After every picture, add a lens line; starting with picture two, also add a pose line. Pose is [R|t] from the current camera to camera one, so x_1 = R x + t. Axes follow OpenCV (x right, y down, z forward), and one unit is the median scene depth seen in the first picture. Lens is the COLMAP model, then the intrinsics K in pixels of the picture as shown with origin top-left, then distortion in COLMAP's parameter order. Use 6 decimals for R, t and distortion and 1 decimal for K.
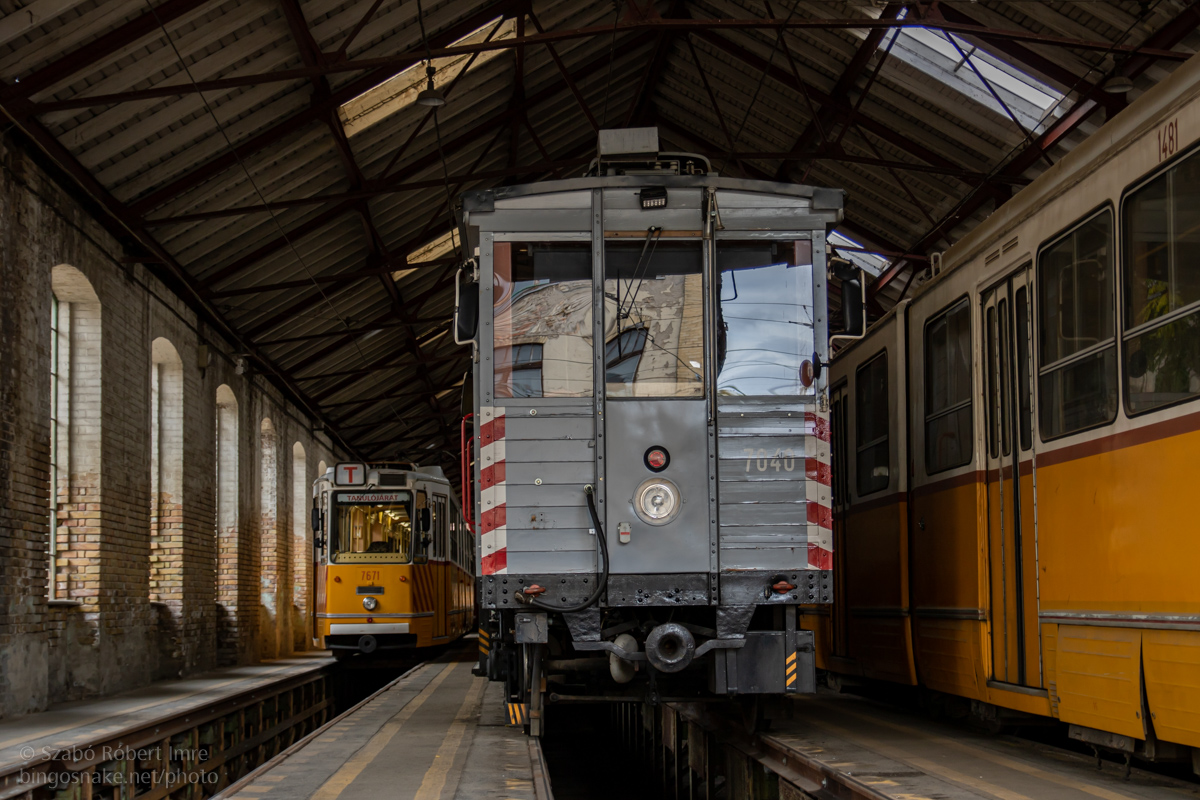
lens RADIAL K [[2043.6, 0, 600.0], [0, 2043.6, 400.0], [0, 0, 1]] dist [0.067529, 0.086715]
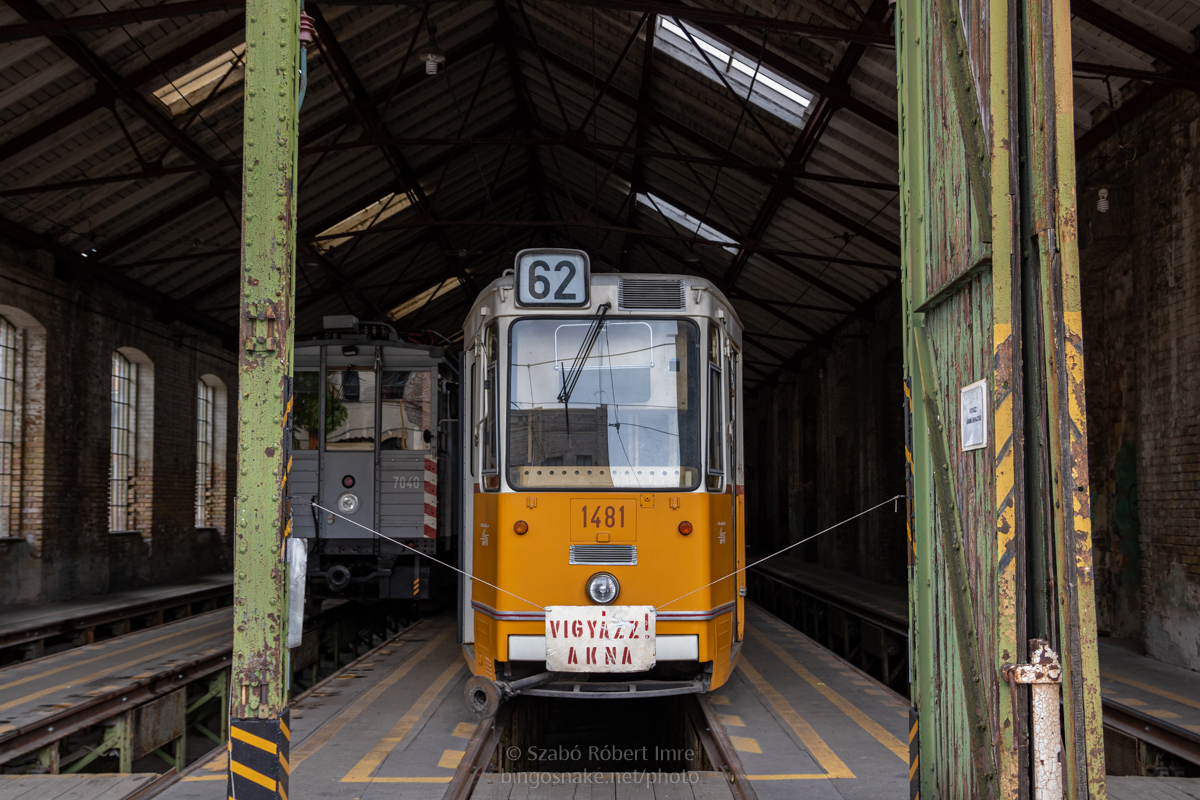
lens RADIAL K [[1477.9, 0, 600.0], [0, 1477.9, 400.0], [0, 0, 1]] dist [-0.016368, -0.014027]
pose [[0.998887, 0.010214, -0.046045, 0.203515], [-0.008862, 0.999526, 0.029477, -0.057481], [0.046324, -0.029036, 0.998504, -0.258724]]
